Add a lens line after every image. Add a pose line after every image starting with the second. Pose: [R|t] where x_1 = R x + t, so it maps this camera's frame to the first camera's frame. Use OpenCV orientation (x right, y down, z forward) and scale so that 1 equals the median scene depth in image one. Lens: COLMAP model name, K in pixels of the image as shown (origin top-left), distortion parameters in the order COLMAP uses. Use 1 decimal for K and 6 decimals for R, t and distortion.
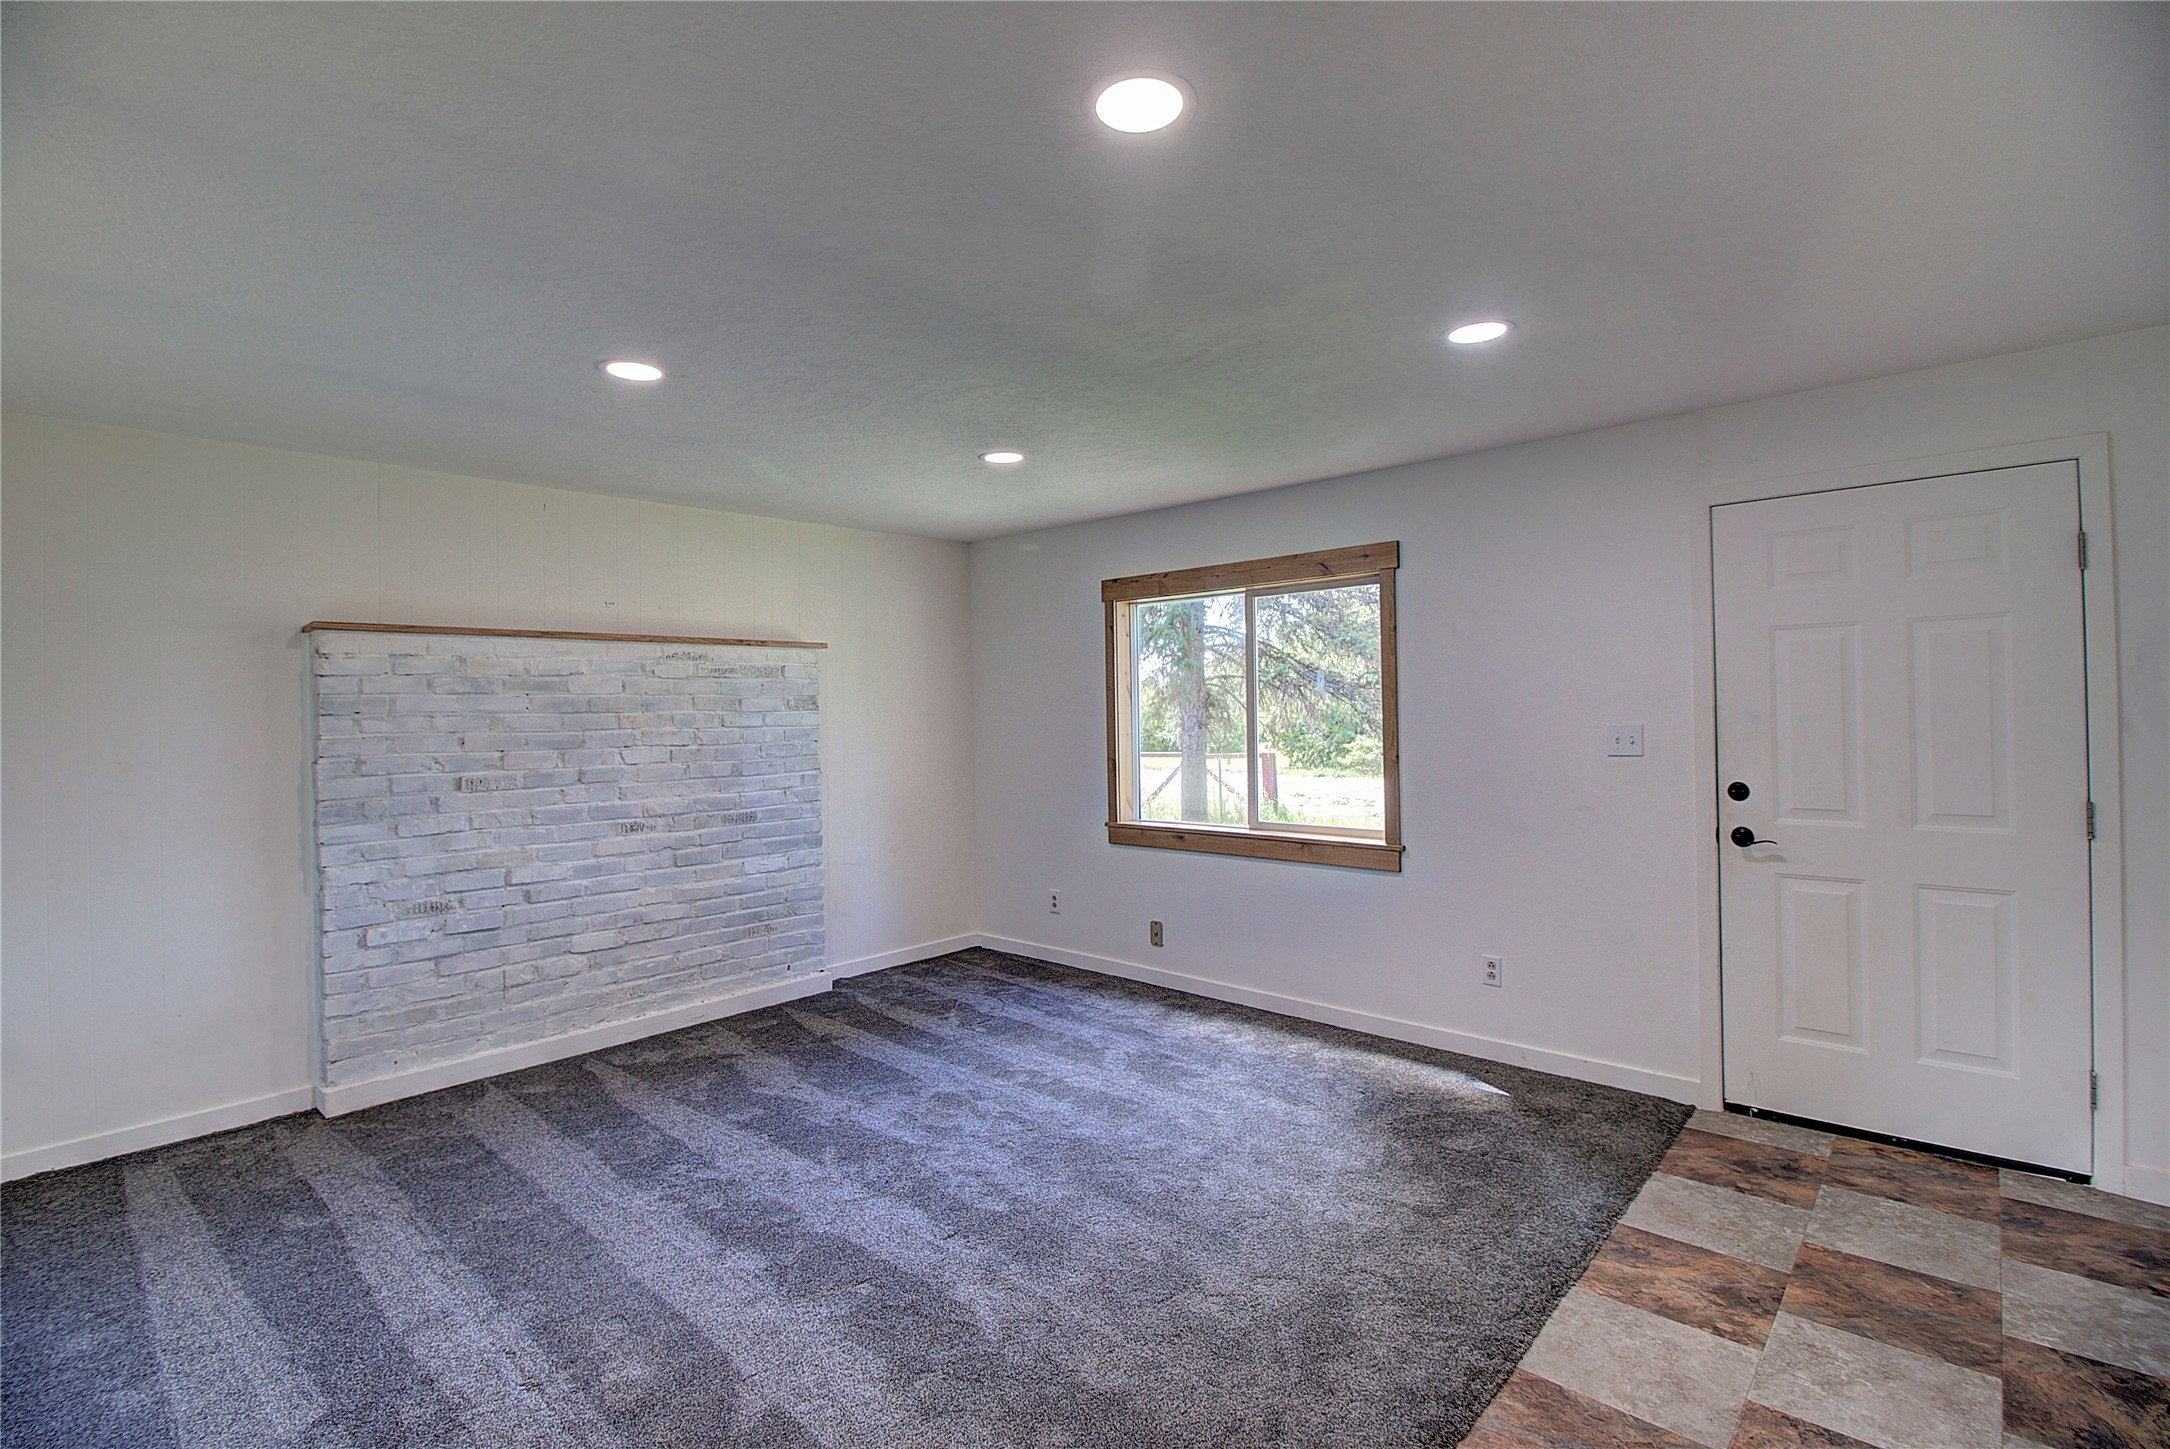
lens RADIAL K [[994.3, 0, 1074.3], [0, 994.3, 703.3], [0, 0, 1]] dist [0.002083, -0.013947]
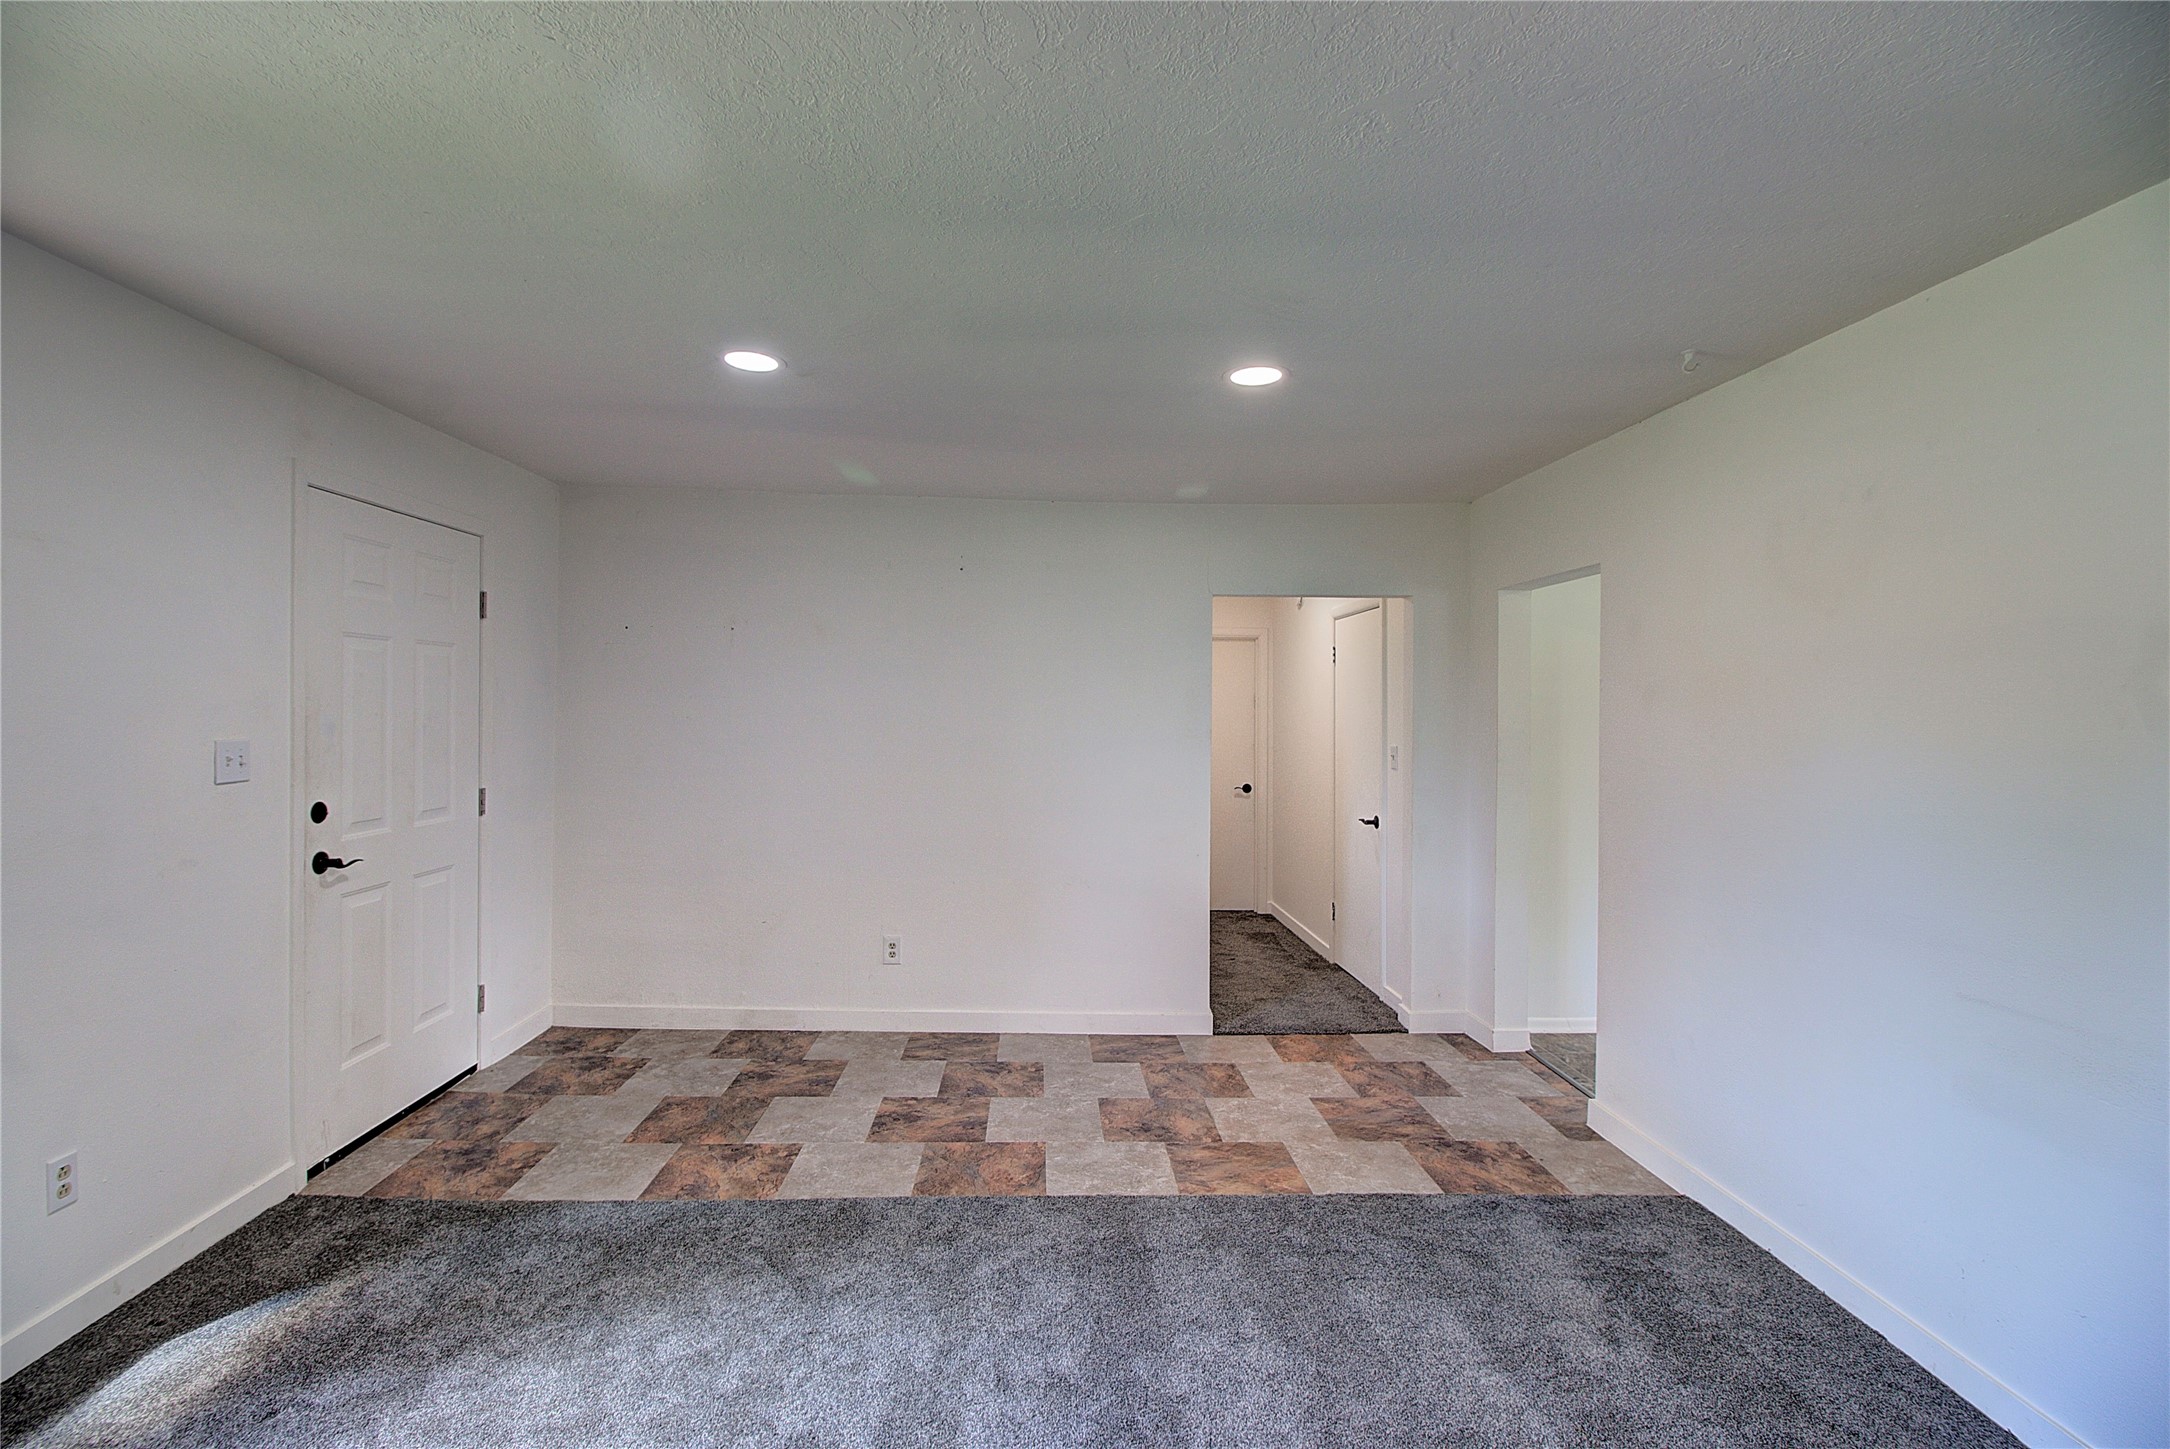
lens RADIAL K [[994.3, 0, 1074.3], [0, 994.3, 703.3], [0, 0, 1]] dist [0.002083, -0.013947]
pose [[-0.702886, 0.012678, 0.711189, -0.363743], [-0.005169, 0.999724, -0.022931, 0.006323], [-0.711284, -0.019794, -0.702626, 0.940868]]
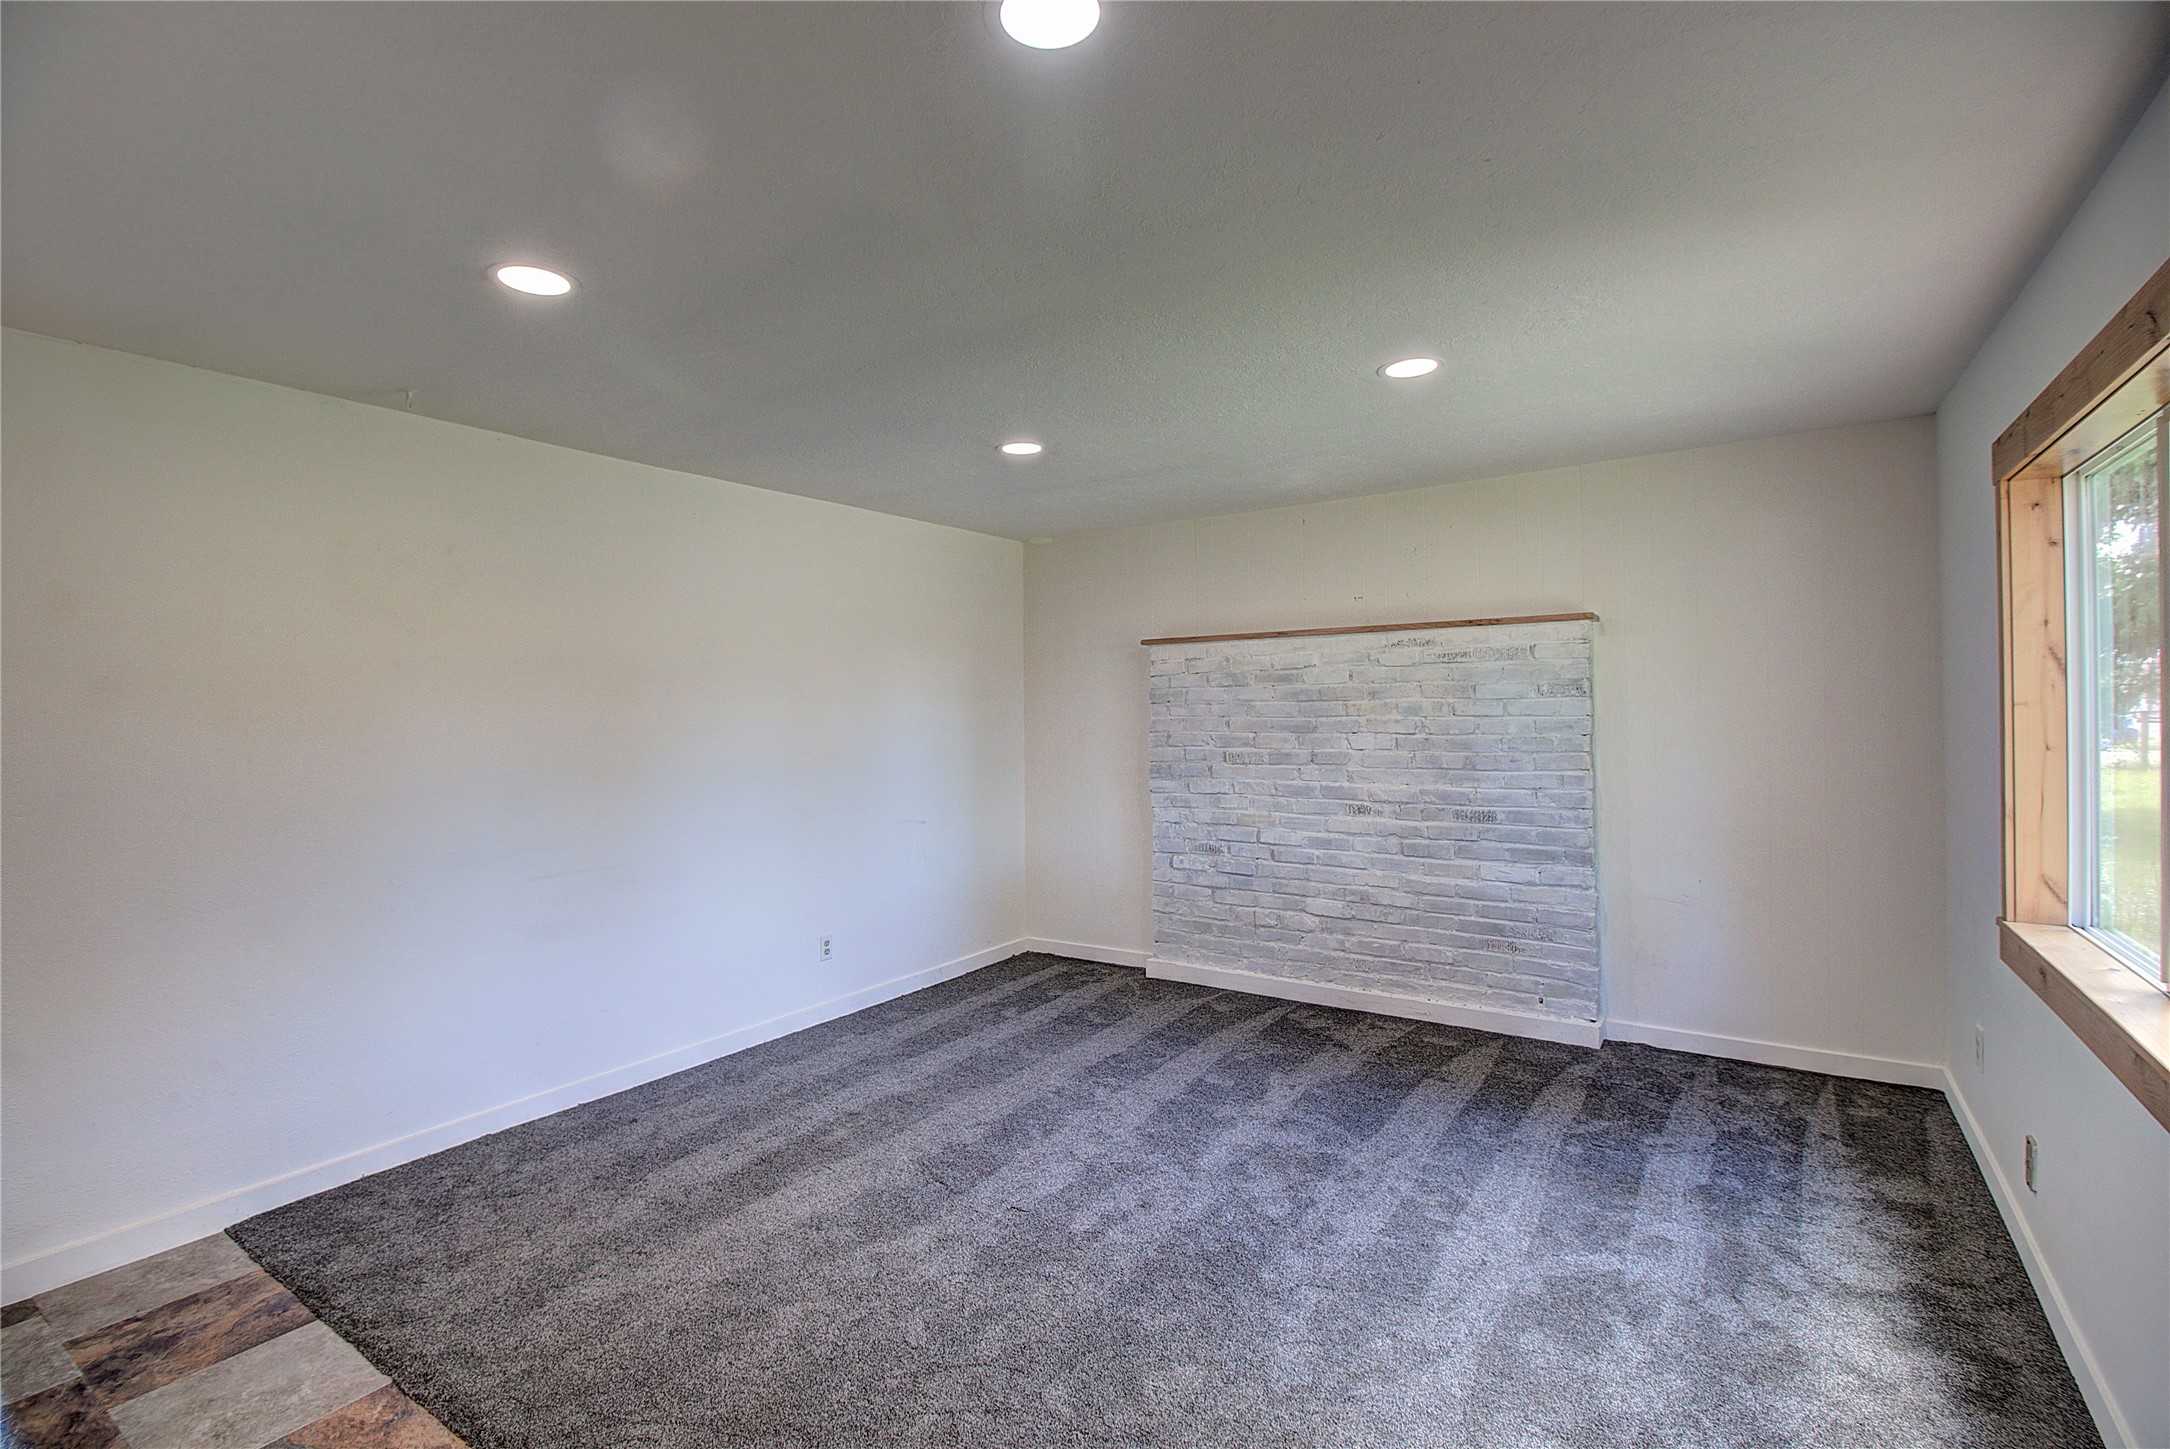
lens RADIAL K [[994.3, 0, 1074.3], [0, 994.3, 703.3], [0, 0, 1]] dist [0.002083, -0.013947]
pose [[0.146954, 0.010032, -0.989092, 0.590079], [0.019755, 0.999719, 0.013075, -0.007945], [0.988946, -0.021461, 0.146715, 0.586907]]
